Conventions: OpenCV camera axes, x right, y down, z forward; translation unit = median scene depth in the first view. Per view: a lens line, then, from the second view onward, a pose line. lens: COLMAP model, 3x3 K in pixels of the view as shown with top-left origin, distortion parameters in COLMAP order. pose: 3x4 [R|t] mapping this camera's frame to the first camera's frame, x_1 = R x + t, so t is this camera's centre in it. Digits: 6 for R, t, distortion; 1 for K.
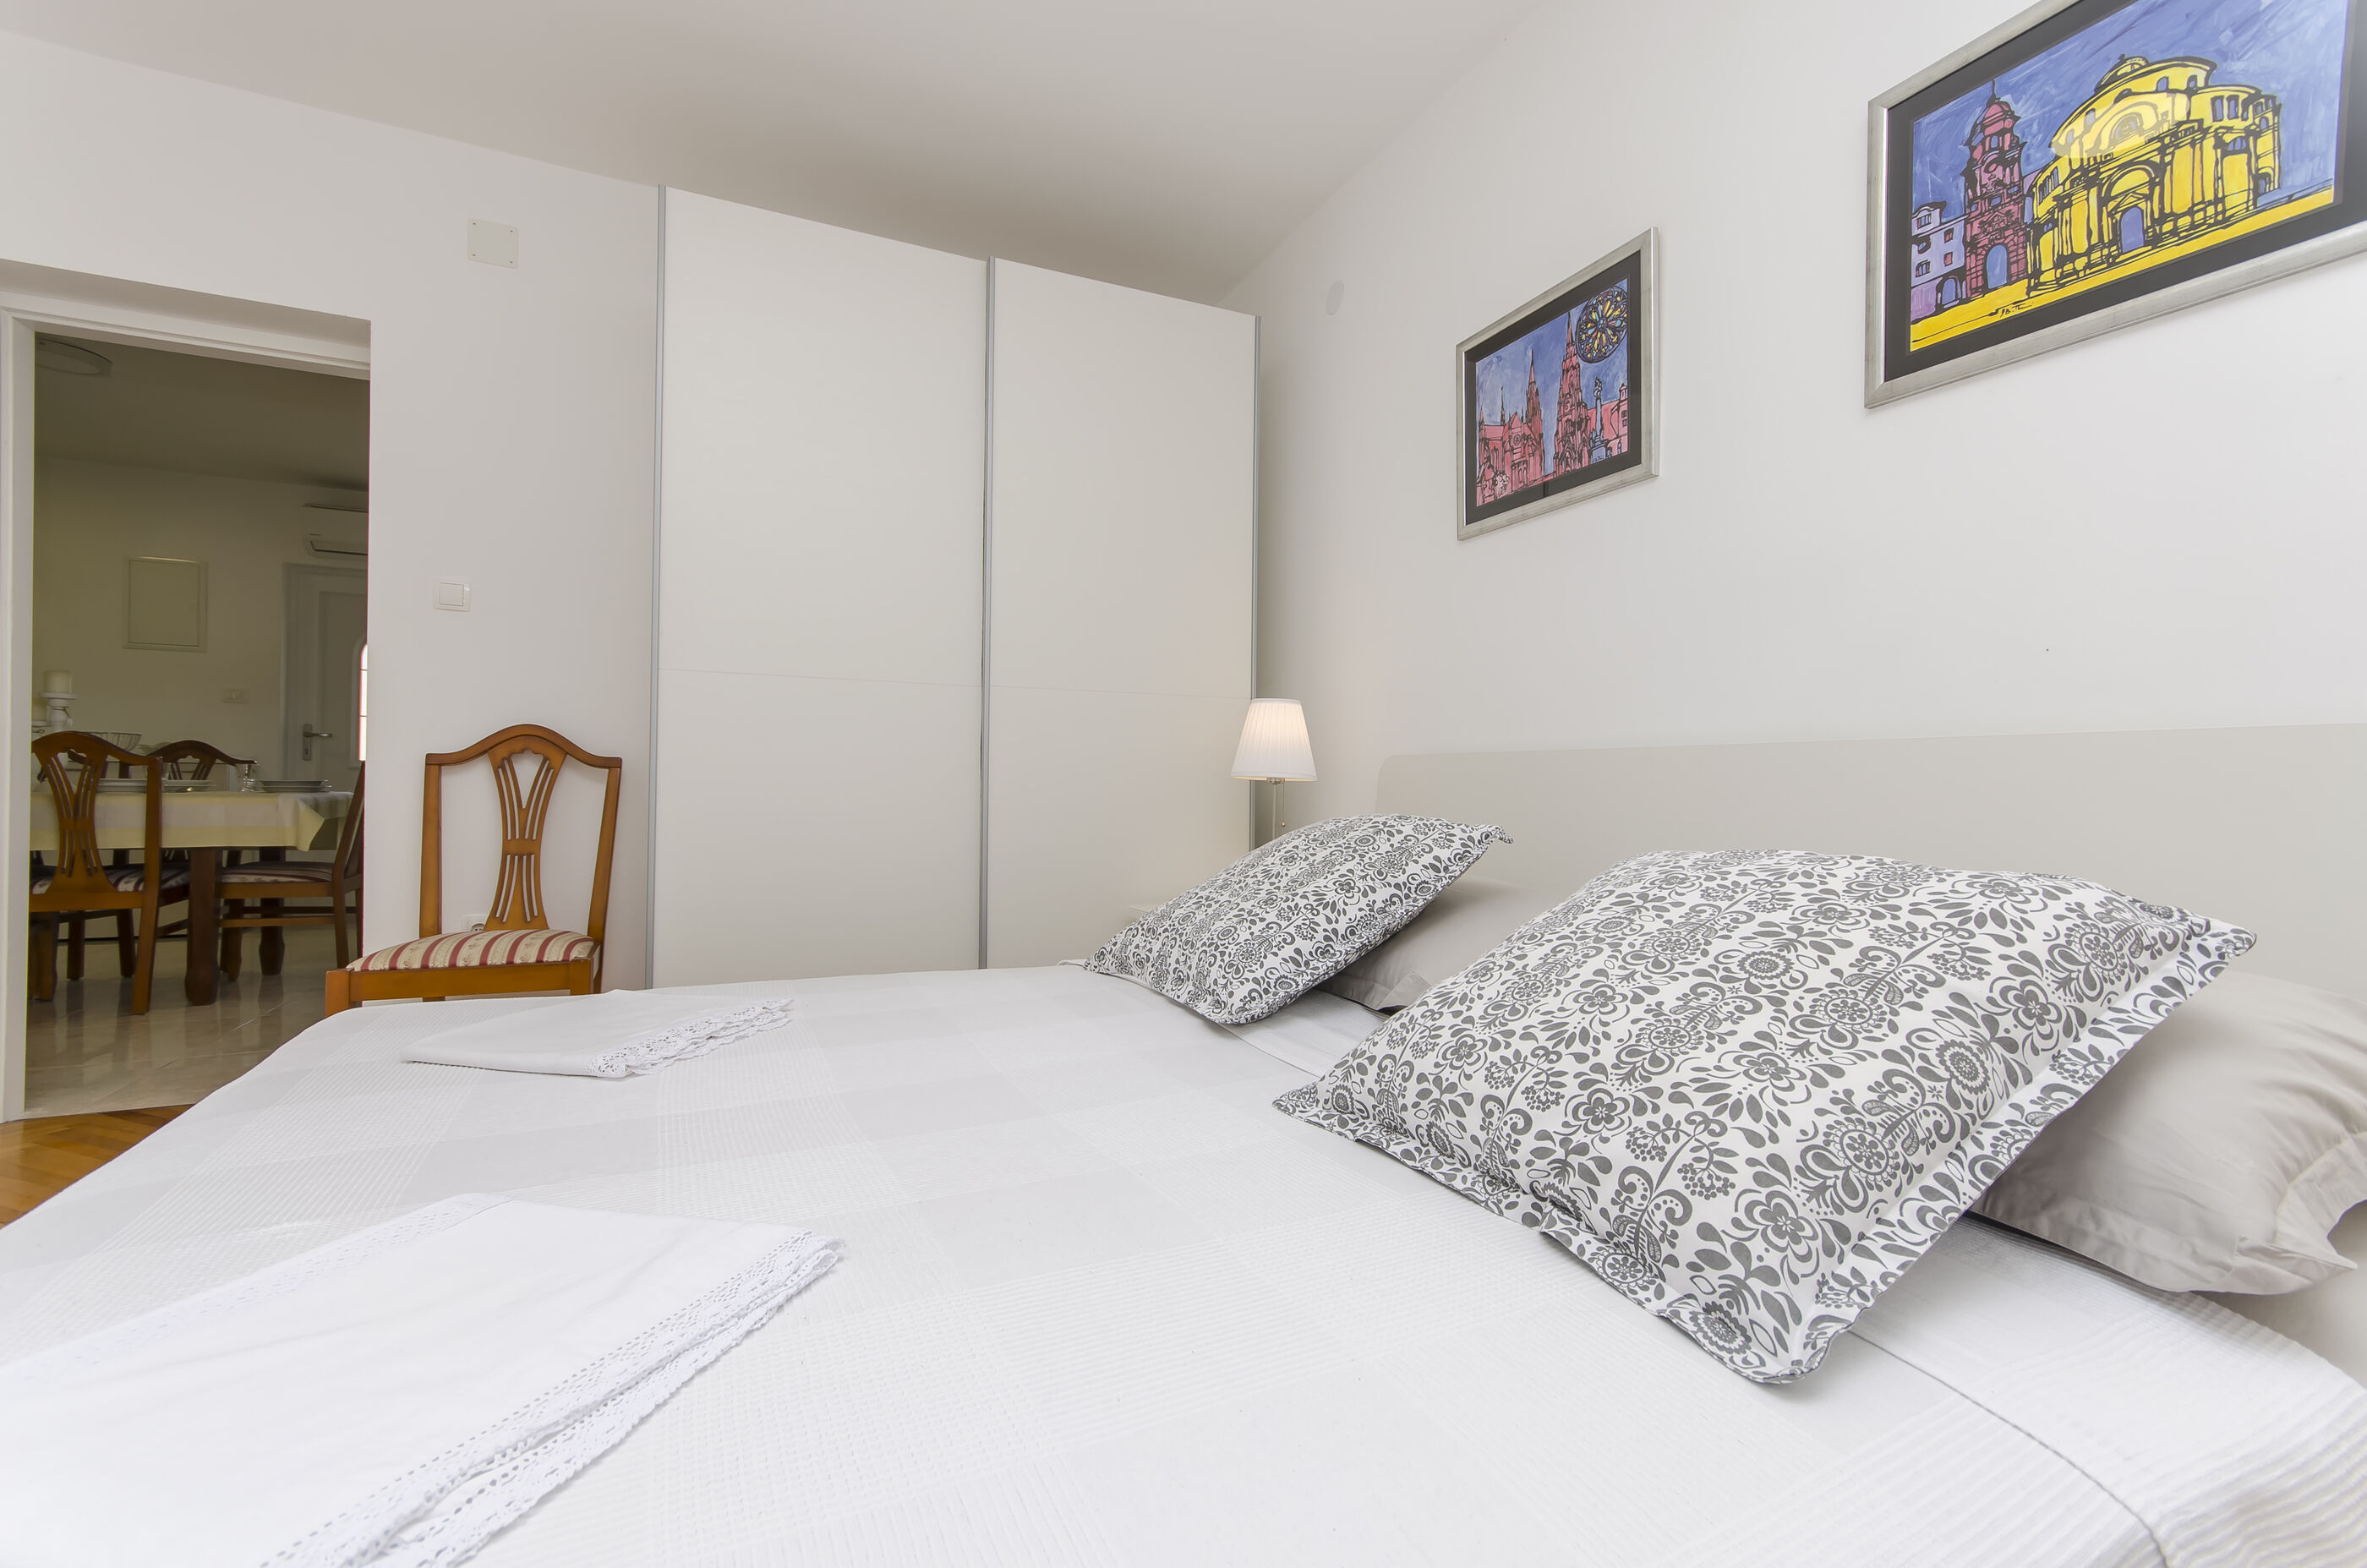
lens RADIAL K [[1036.2, 0, 1216.4], [0, 1036.2, 794.5], [0, 0, 1]] dist [0.014377, -0.000345]
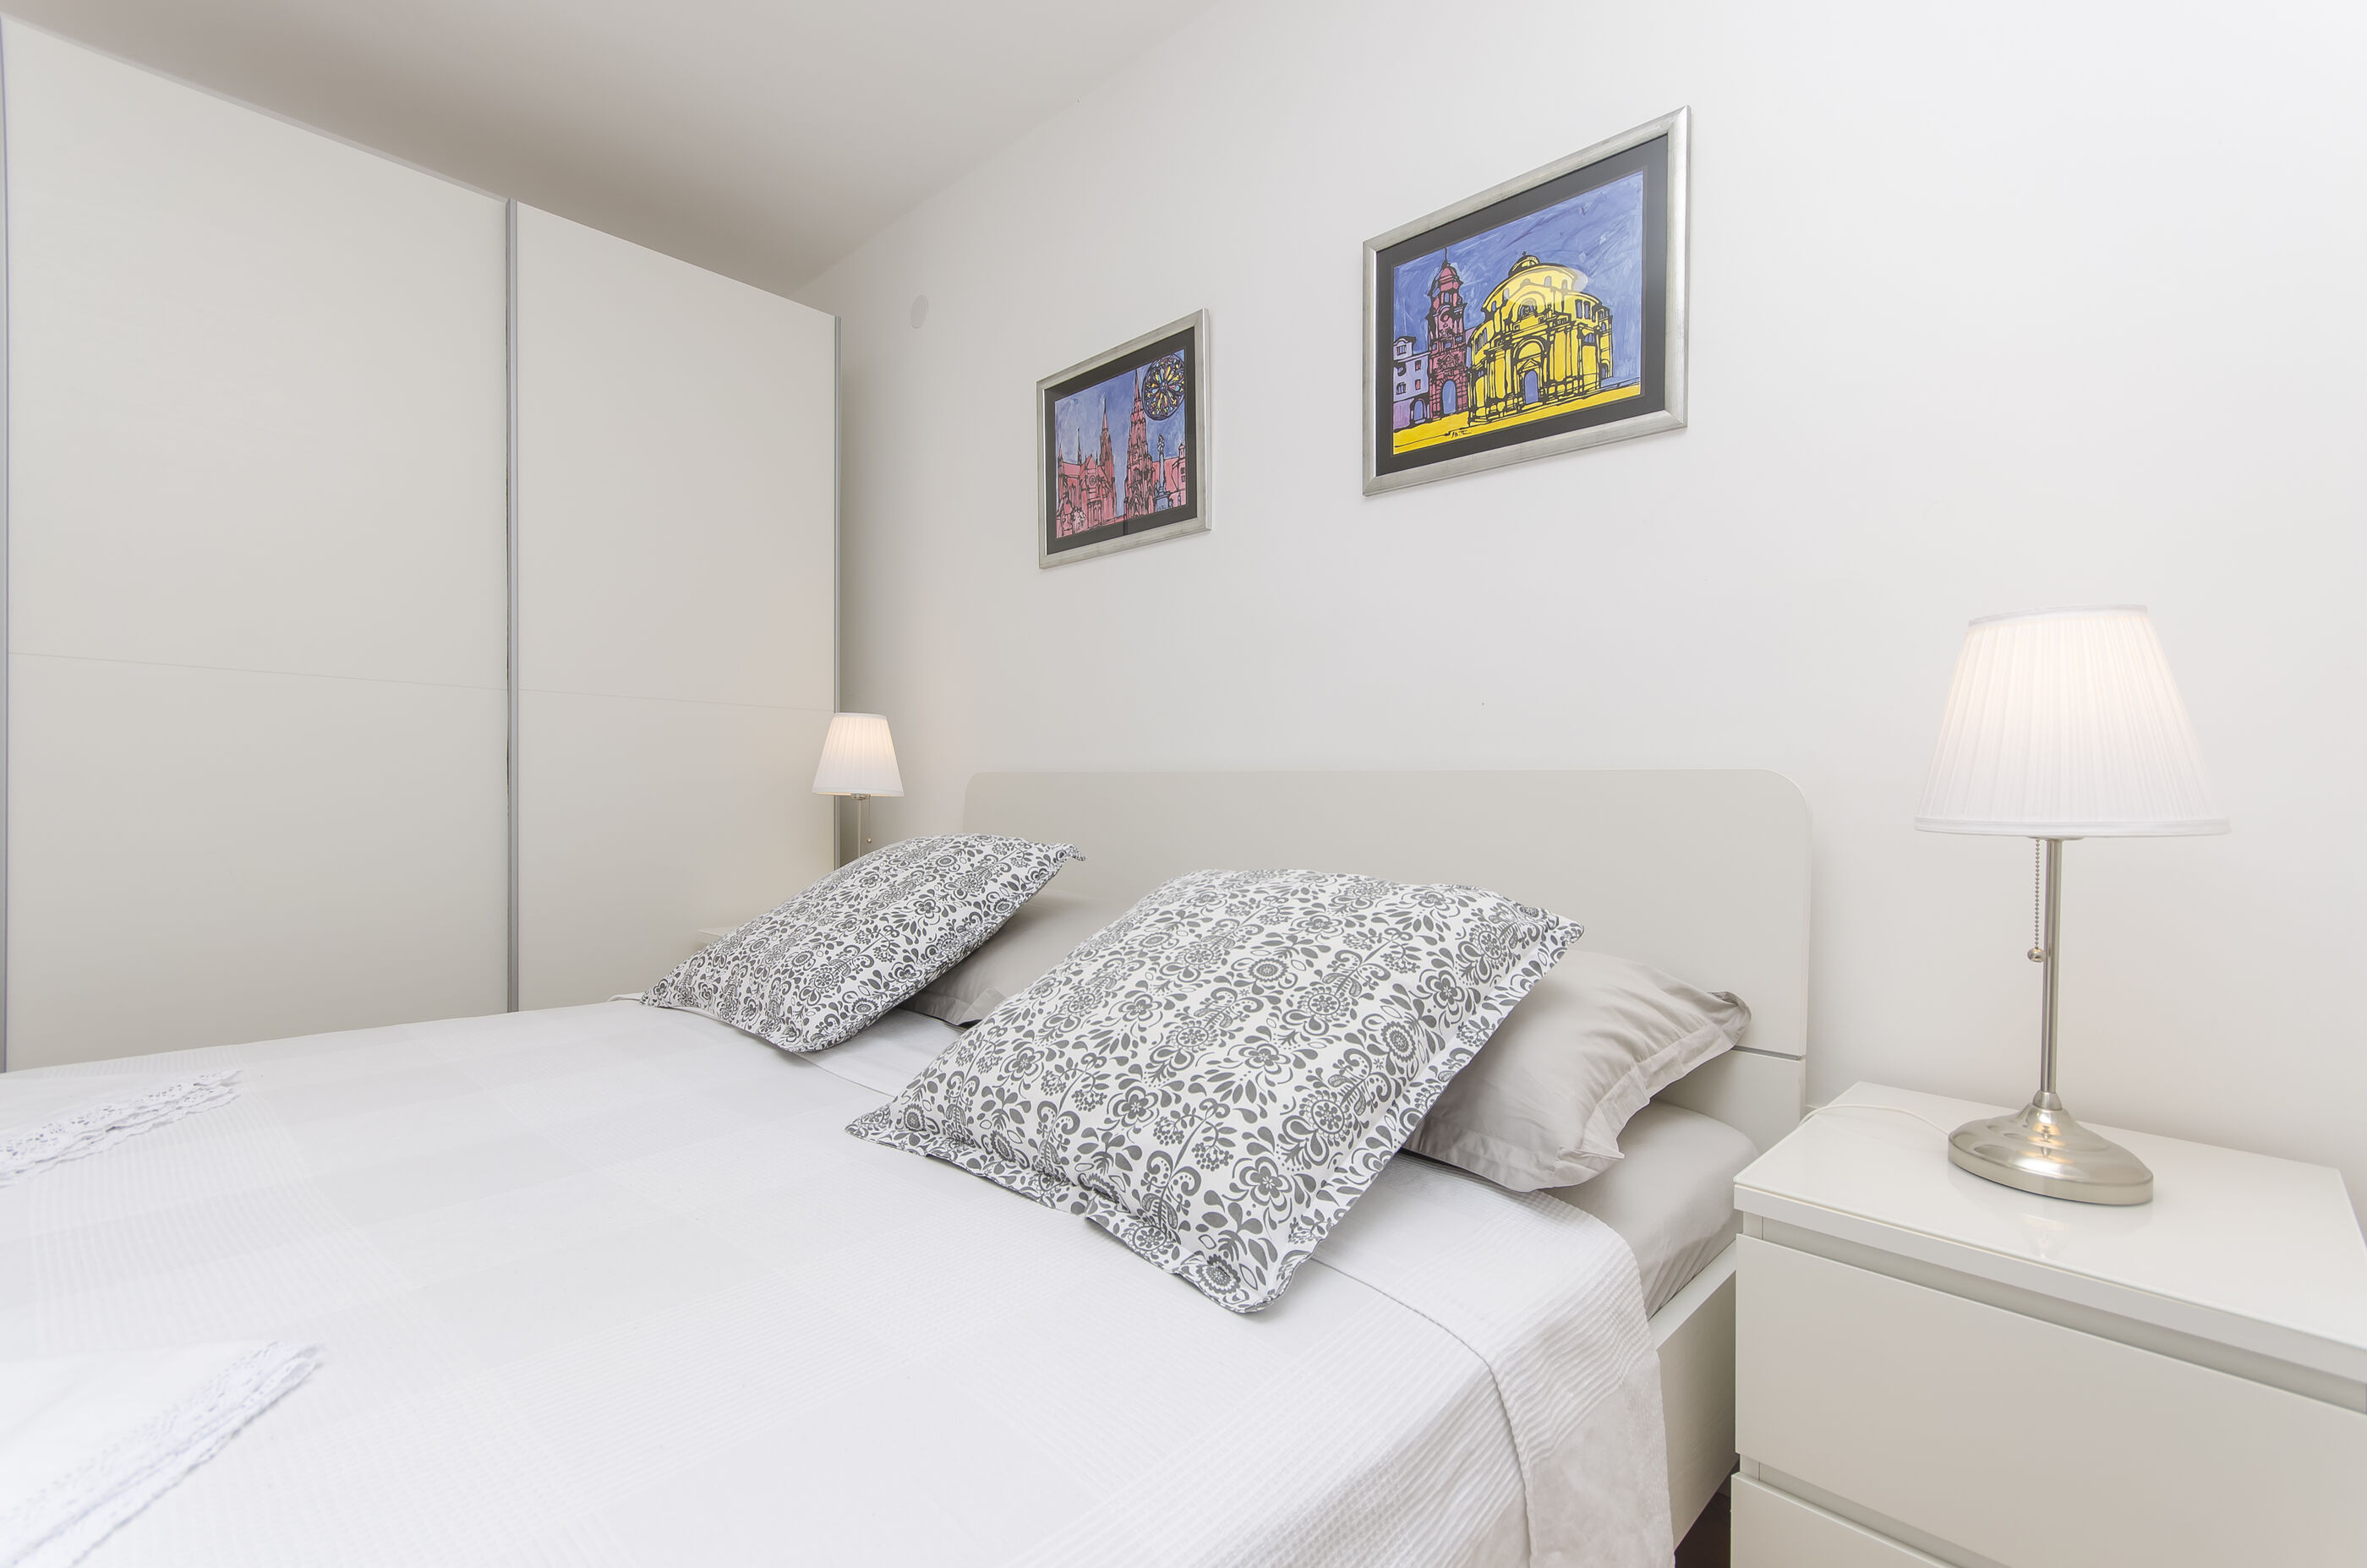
lens RADIAL K [[1036.2, 0, 1199.0], [0, 1036.2, 809.1], [0, 0, 1]] dist [0.014377, -0.000345]
pose [[0.936047, -0.006920, 0.351808, 0.024732], [0.001906, 0.999892, 0.014595, -0.032996], [-0.351871, -0.012991, 0.935958, -0.078942]]
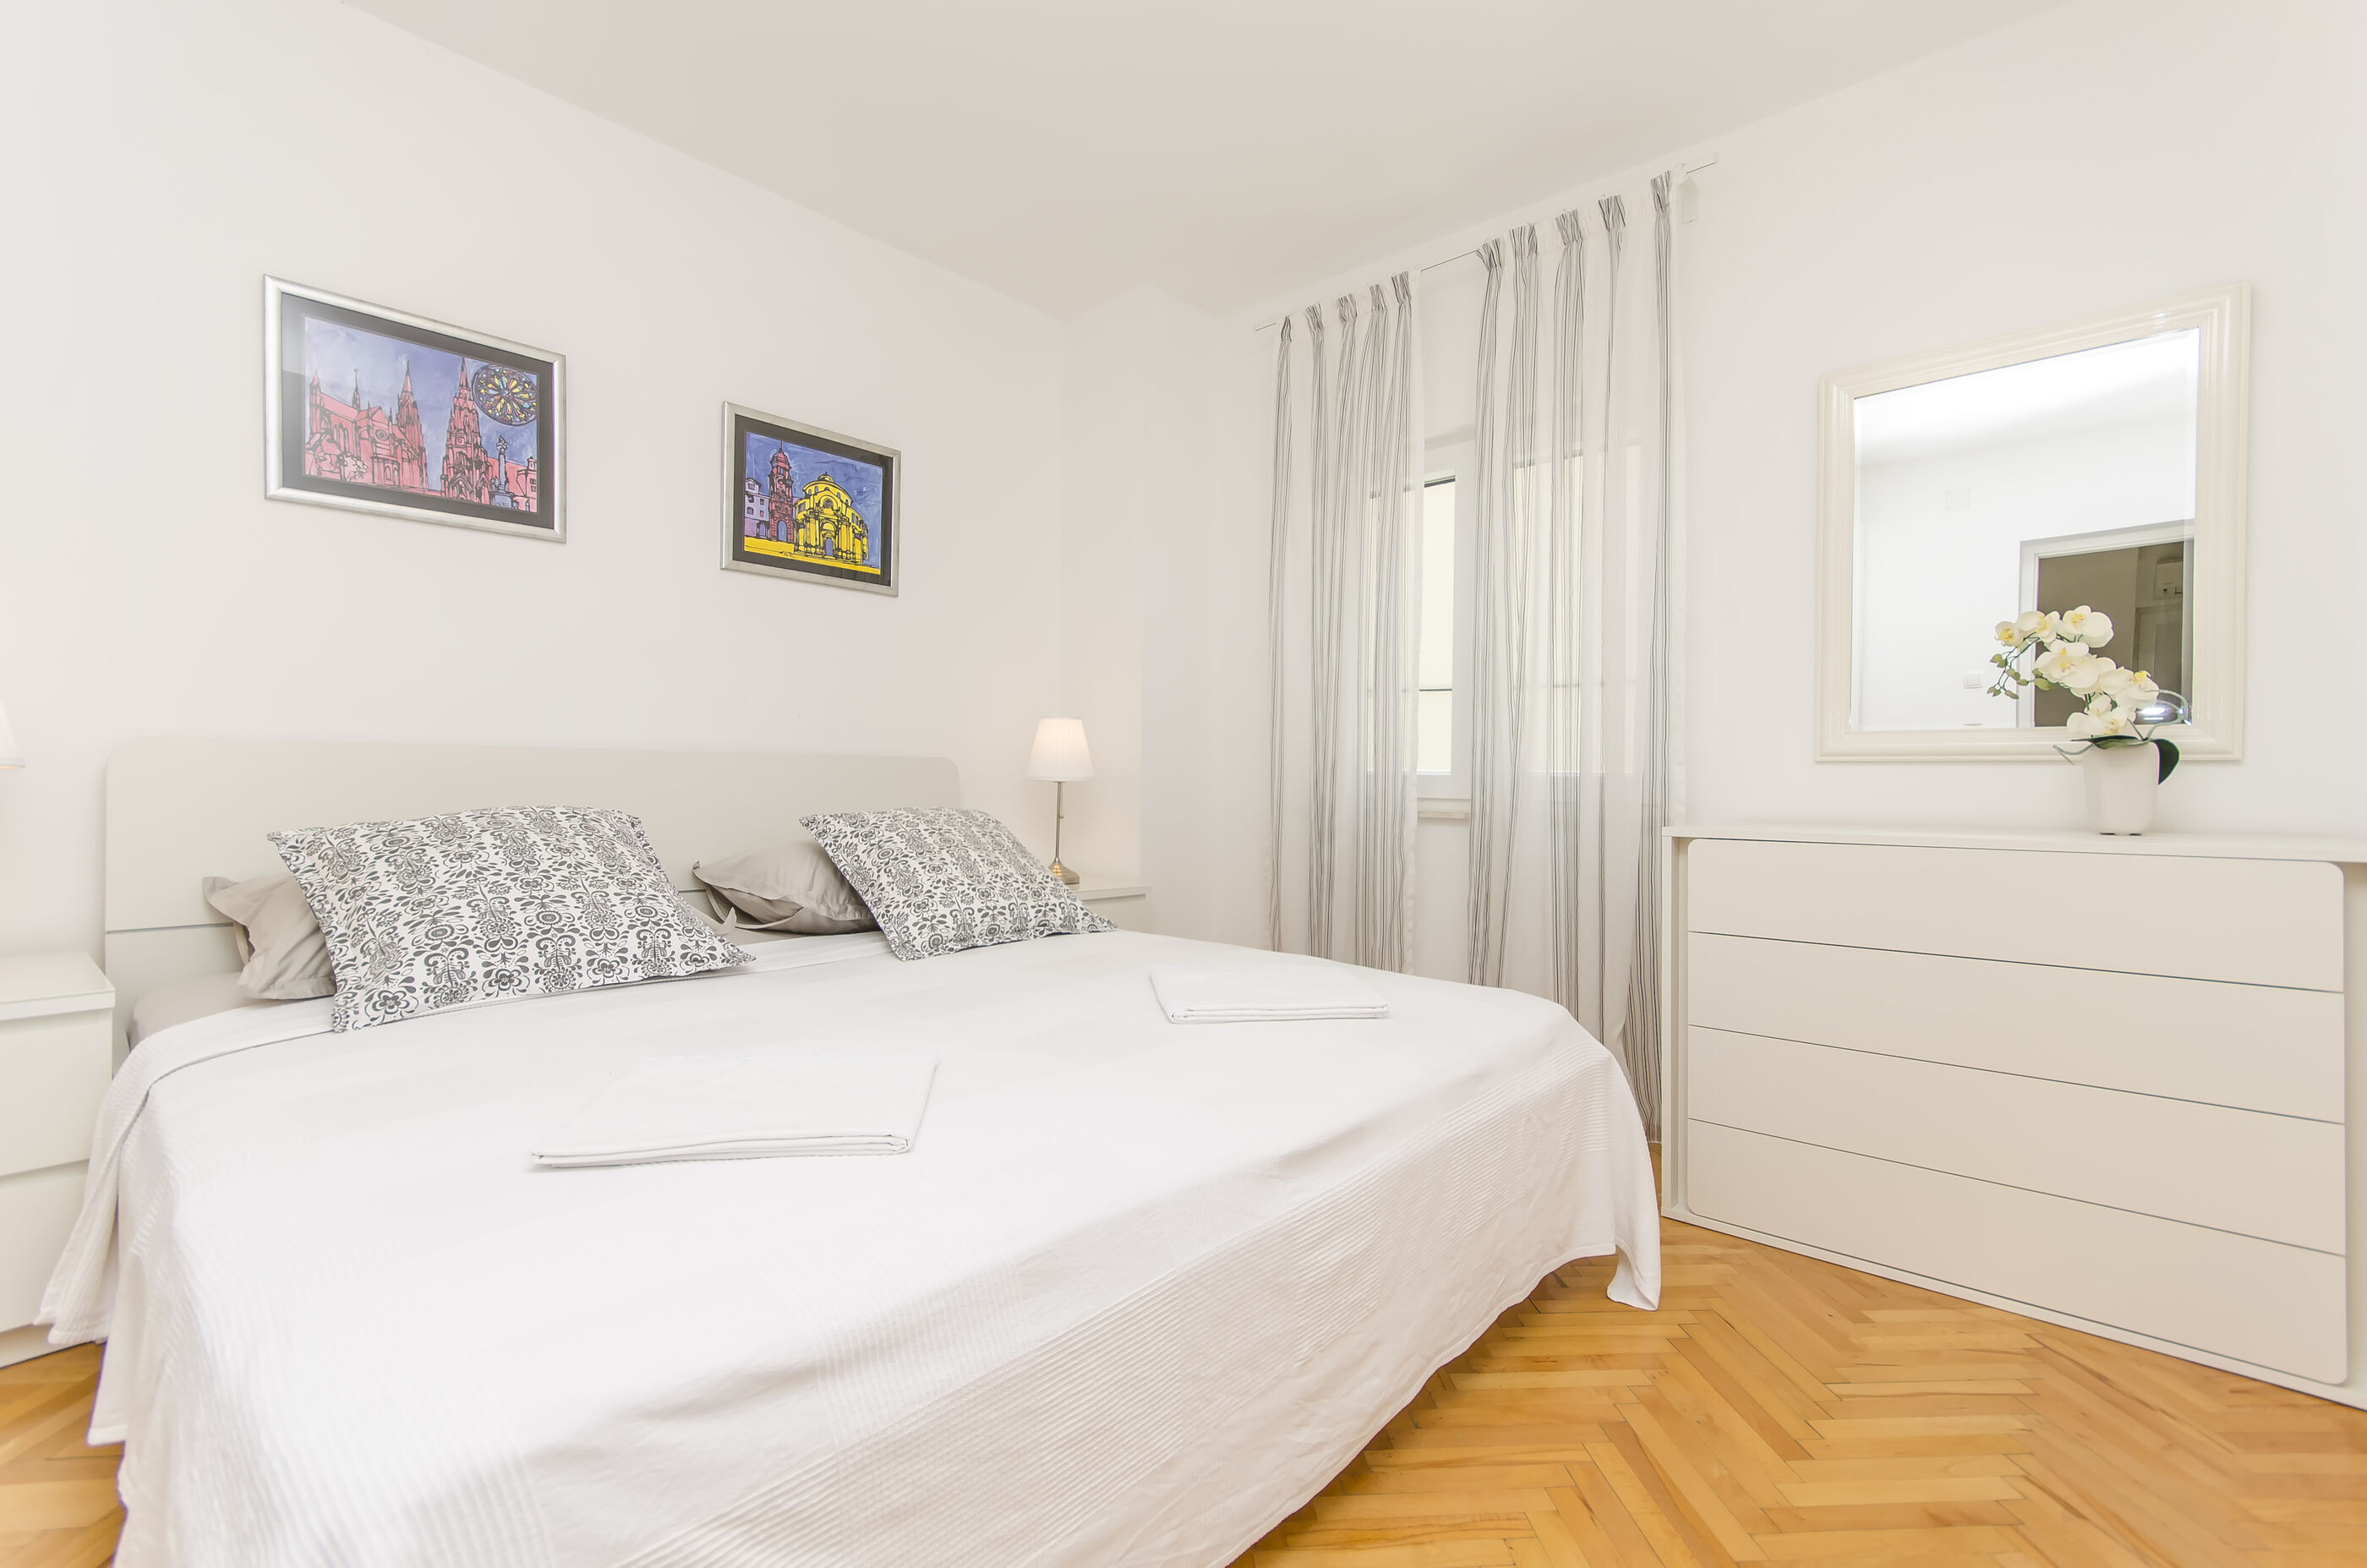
lens RADIAL K [[1036.2, 0, 1194.1], [0, 1036.2, 801.0], [0, 0, 1]] dist [0.014377, -0.000345]
pose [[-0.375188, -0.033643, 0.926338, -1.754656], [-0.007094, 0.999416, 0.033424, -0.043274], [-0.926922, 0.005969, -0.375208, 1.179078]]
